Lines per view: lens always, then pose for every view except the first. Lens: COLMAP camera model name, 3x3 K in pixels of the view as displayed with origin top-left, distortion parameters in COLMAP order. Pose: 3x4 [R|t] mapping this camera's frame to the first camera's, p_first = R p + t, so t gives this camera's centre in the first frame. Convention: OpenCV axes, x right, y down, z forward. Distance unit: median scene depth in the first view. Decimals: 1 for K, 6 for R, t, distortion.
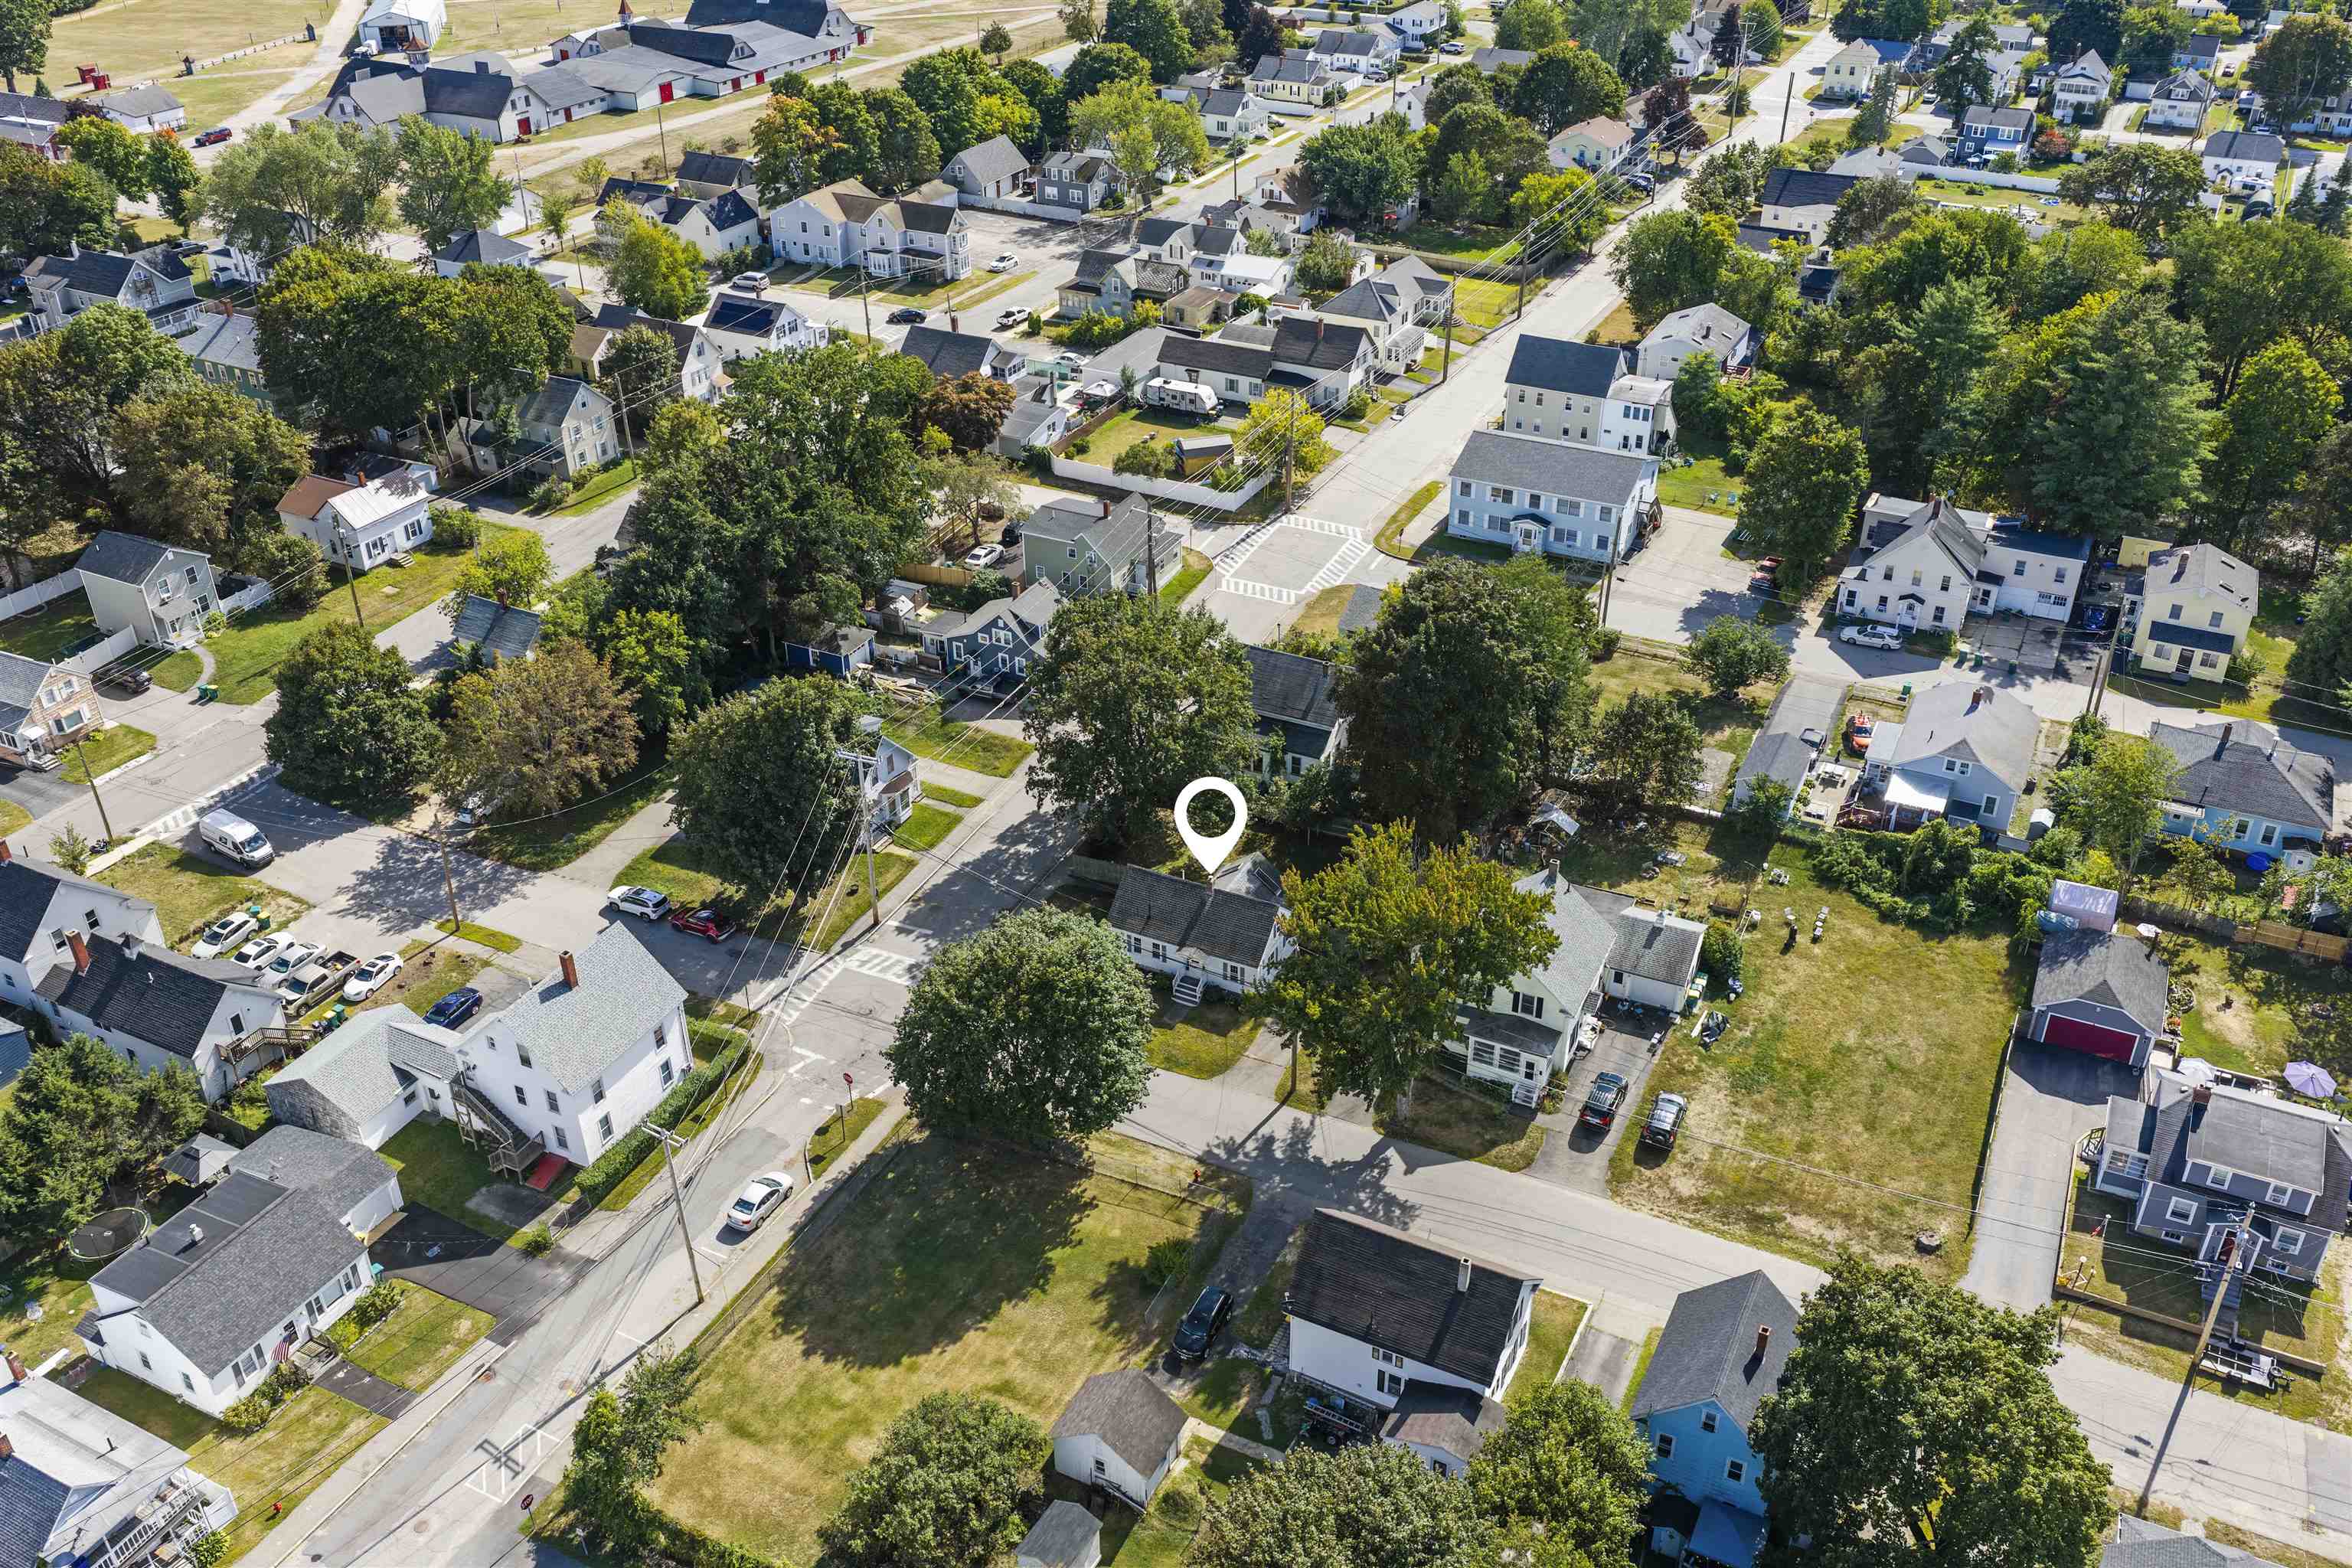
lens RADIAL K [[1937.8, 0, 1175.3], [0, 1937.8, 775.9], [0, 0, 1]] dist [0.022676, -0.033527]
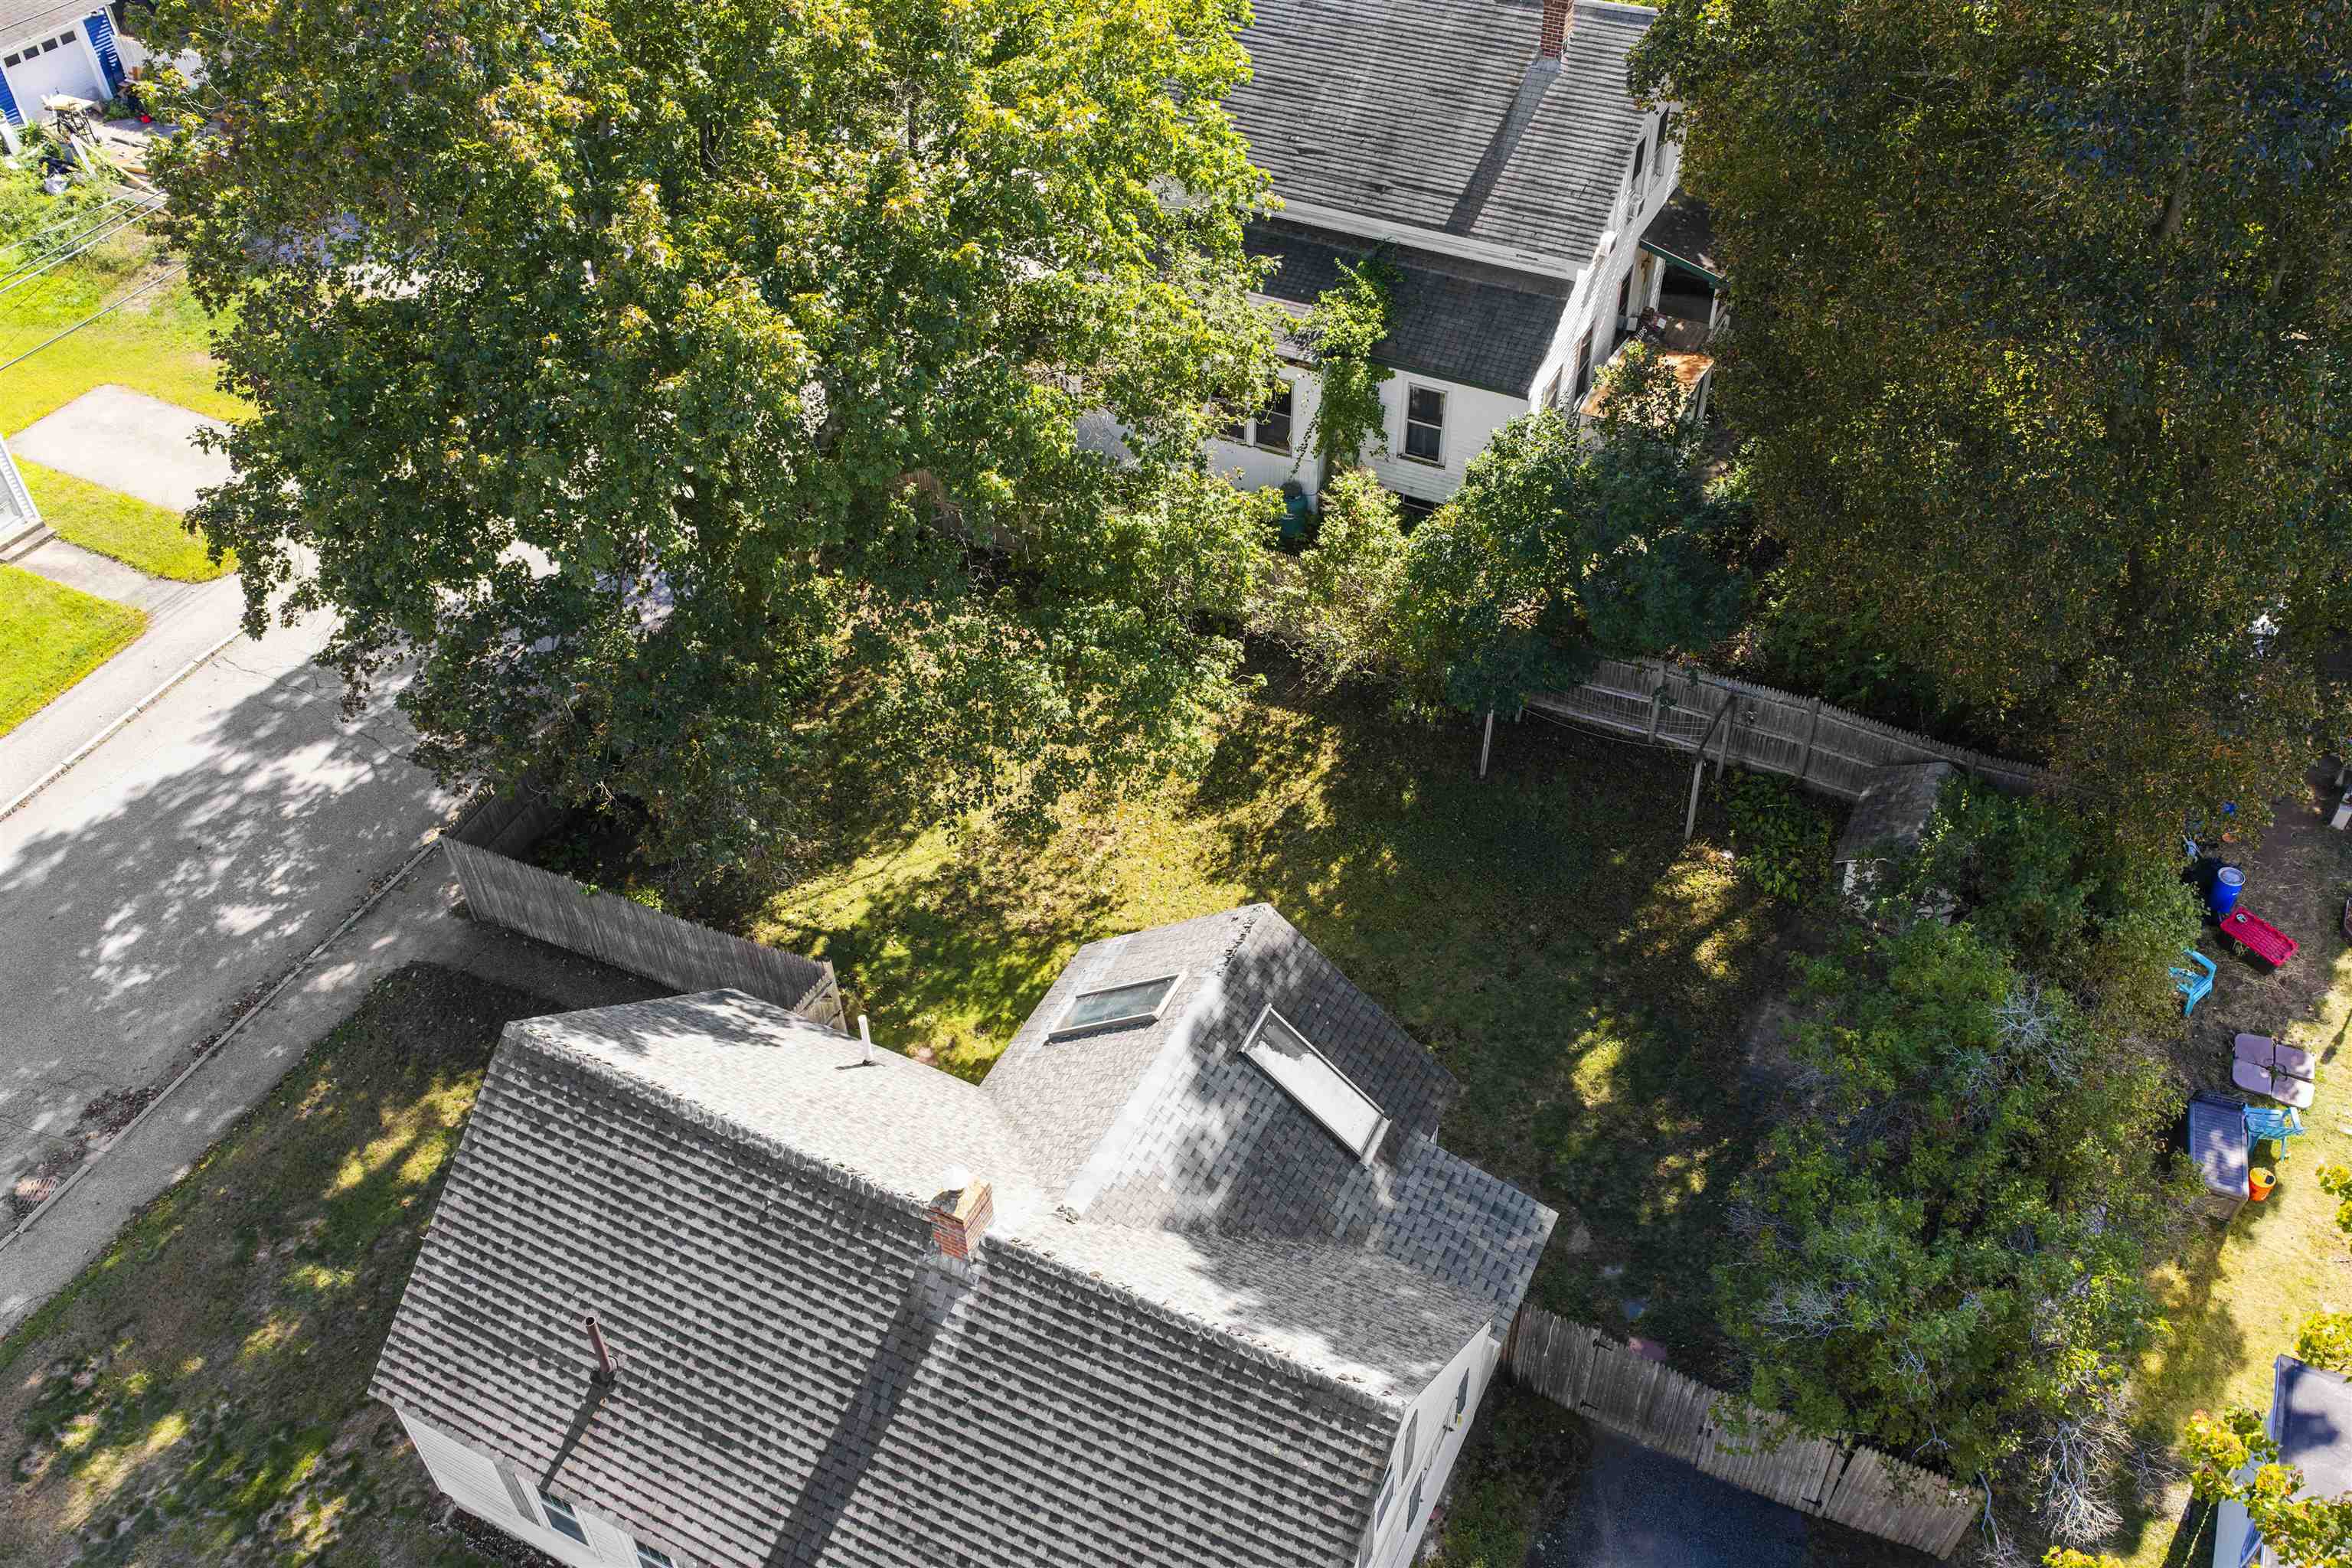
lens RADIAL K [[1937.8, 0, 1192.8], [0, 1937.8, 780.0], [0, 0, 1]] dist [0.022676, -0.033527]
pose [[0.999997, -0.000529, -0.002194, 0.033724], [0.000935, 0.981862, 0.189593, -0.007820], [0.002054, -0.189595, 0.981860, 0.761132]]
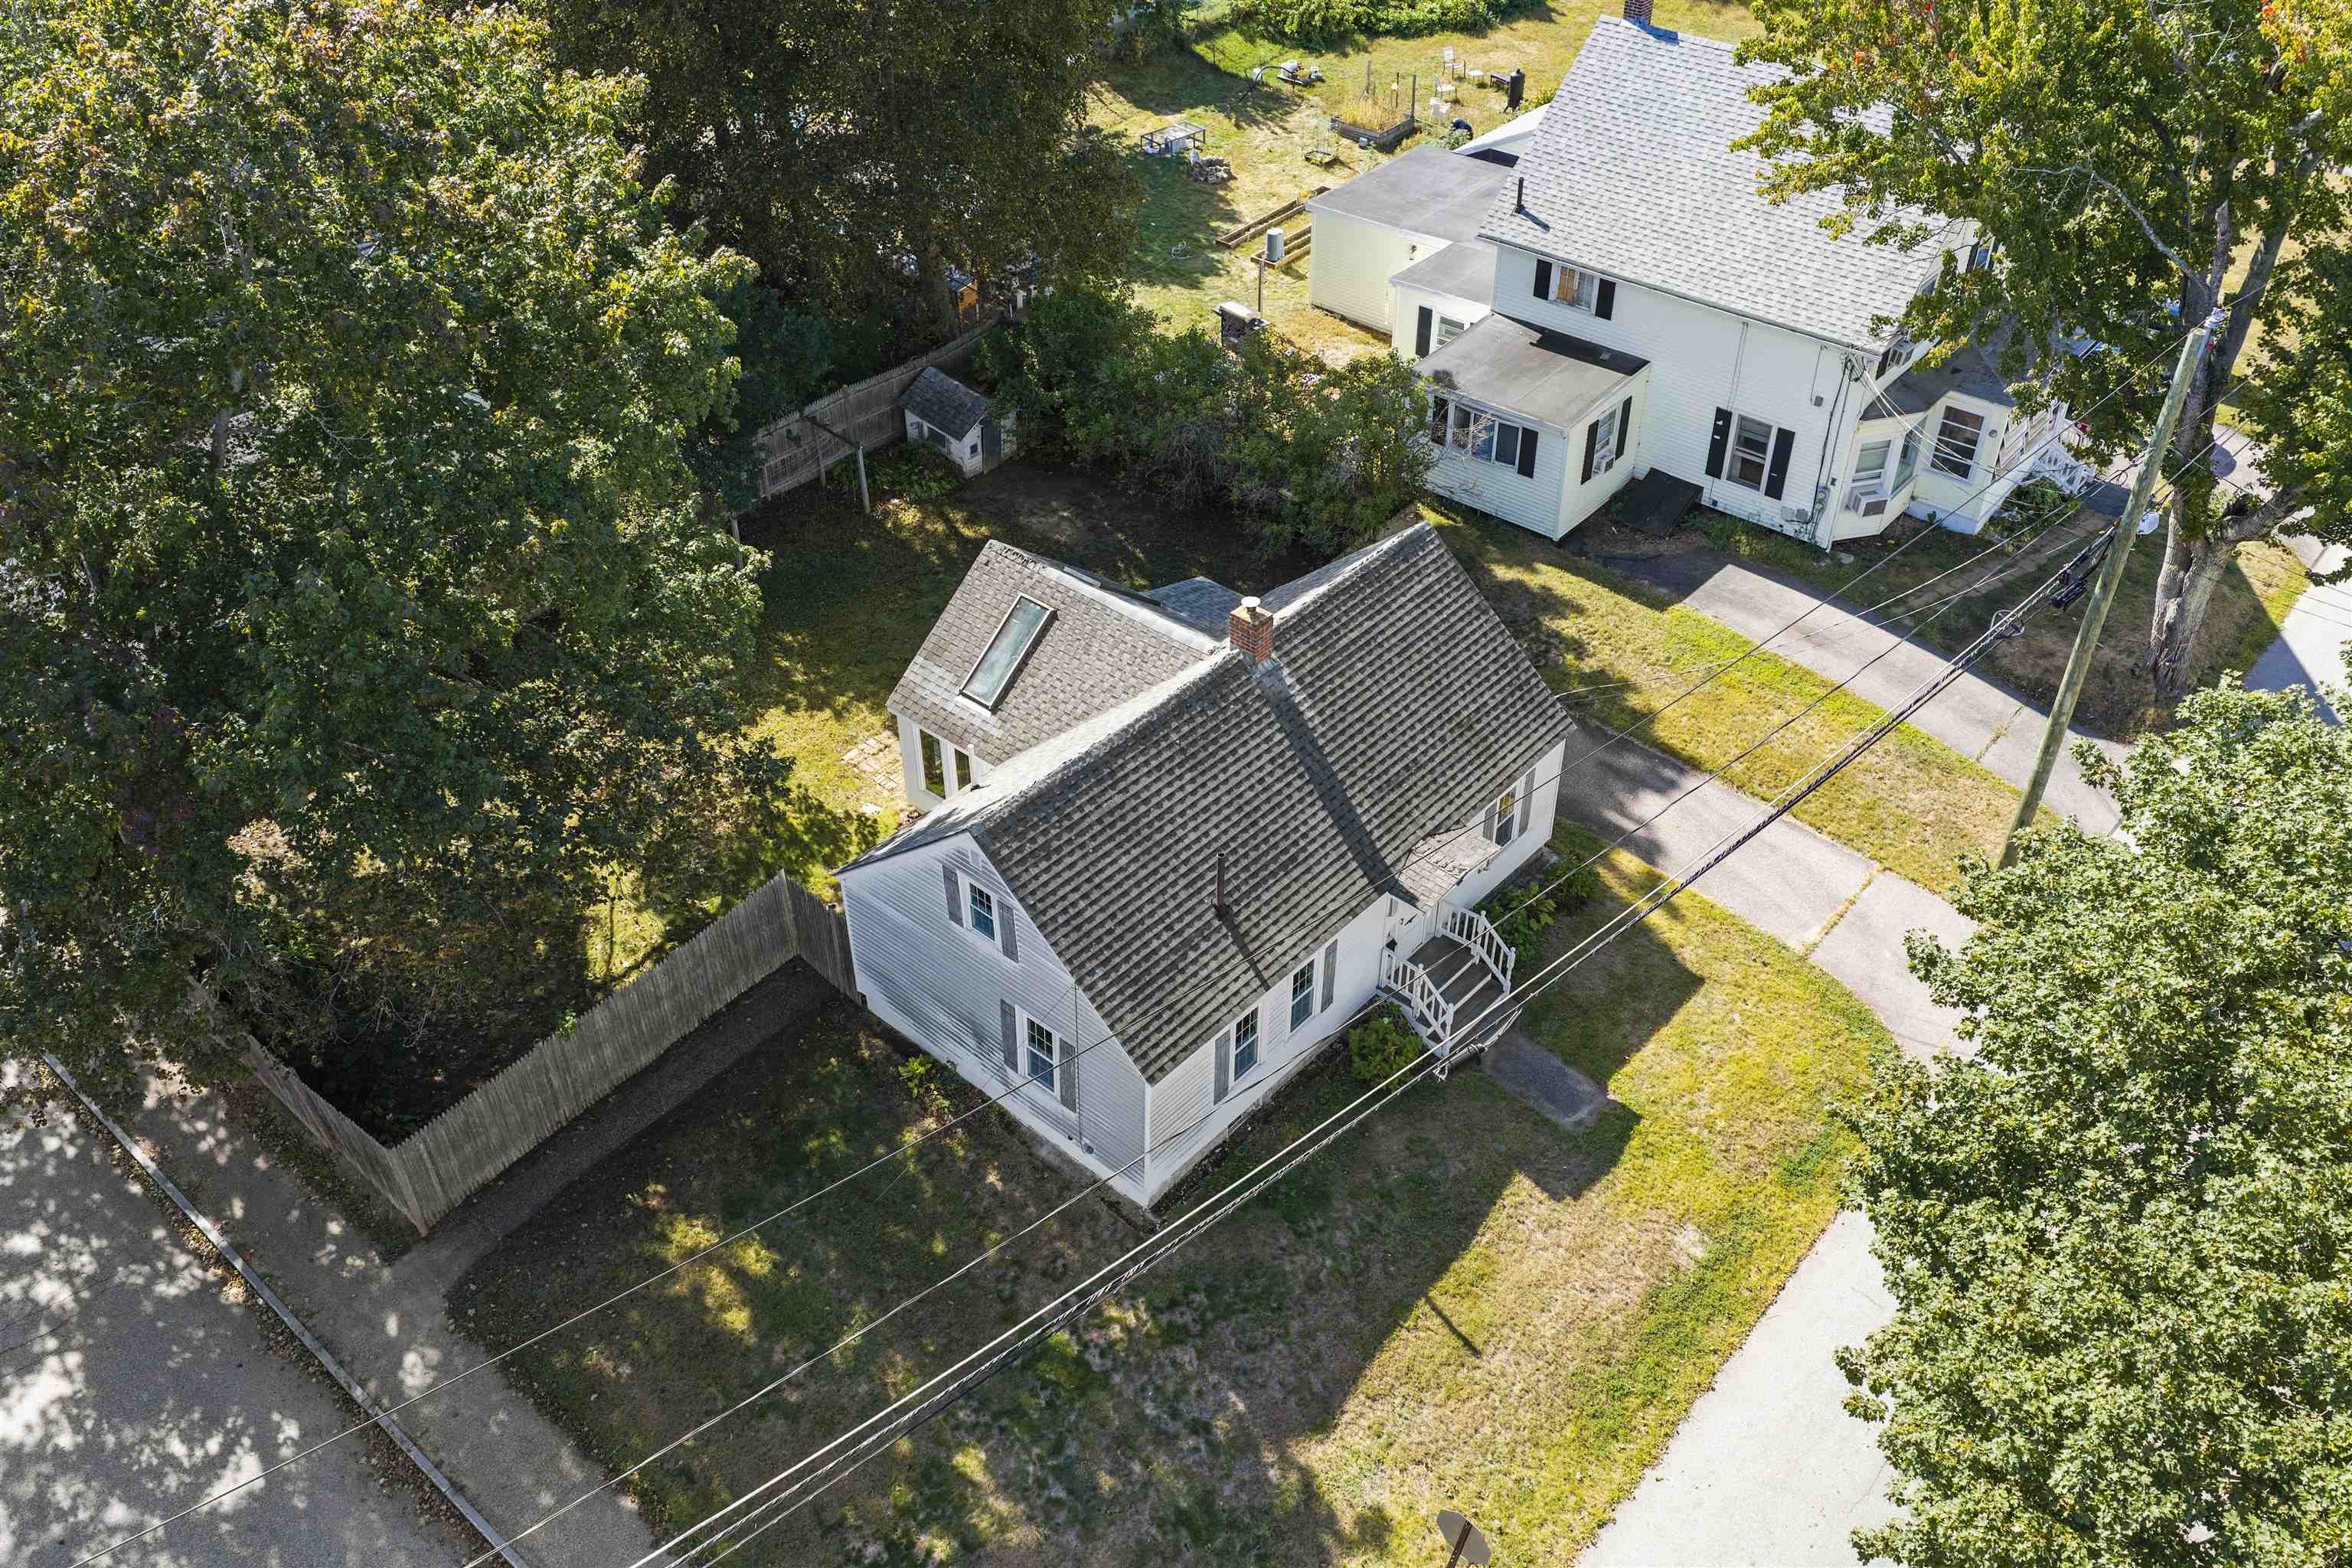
lens RADIAL K [[1937.8, 0, 1194.0], [0, 1937.8, 777.5], [0, 0, 1]] dist [0.022676, -0.033527]
pose [[0.247642, -0.593930, 0.765454, -0.158052], [0.501011, 0.754730, 0.423521, -0.031281], [-0.829253, 0.278619, 0.484469, 0.800553]]
